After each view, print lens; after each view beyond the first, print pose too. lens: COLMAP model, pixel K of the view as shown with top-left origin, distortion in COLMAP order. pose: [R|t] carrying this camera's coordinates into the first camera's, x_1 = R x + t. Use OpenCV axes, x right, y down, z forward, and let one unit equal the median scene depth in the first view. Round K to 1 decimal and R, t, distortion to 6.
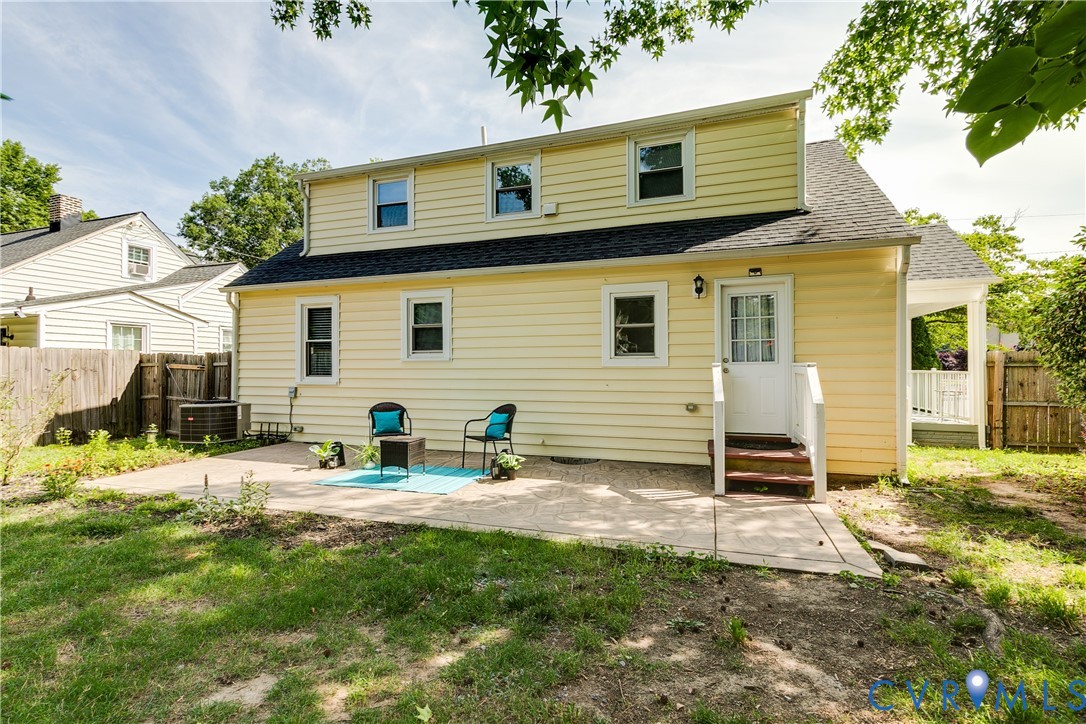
lens RADIAL K [[479.5, 0, 560.1], [0, 479.5, 365.4], [0, 0, 1]] dist [0.002711, 0.000020]
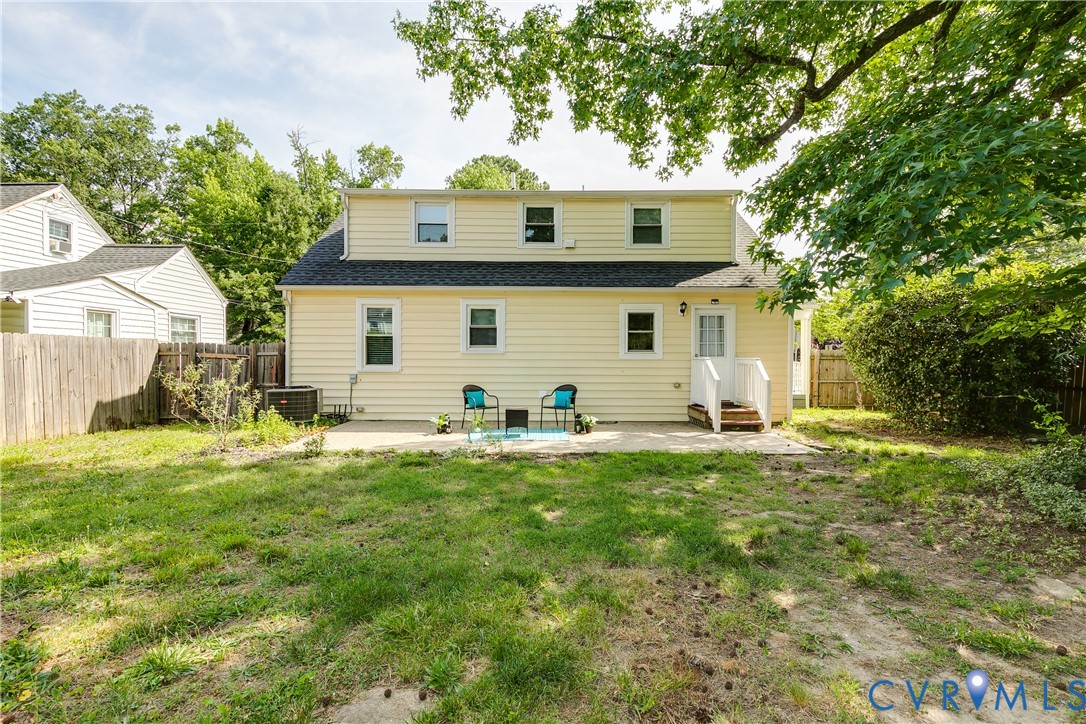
lens RADIAL K [[490.8, 0, 543.0], [0, 490.8, 362.0], [0, 0, 1]] dist [0.010432, -0.001201]
pose [[0.946894, 0.001606, 0.321541, -0.546058], [-0.008382, 0.999771, 0.019688, -0.013441], [-0.321436, -0.021338, 0.946691, -0.317351]]
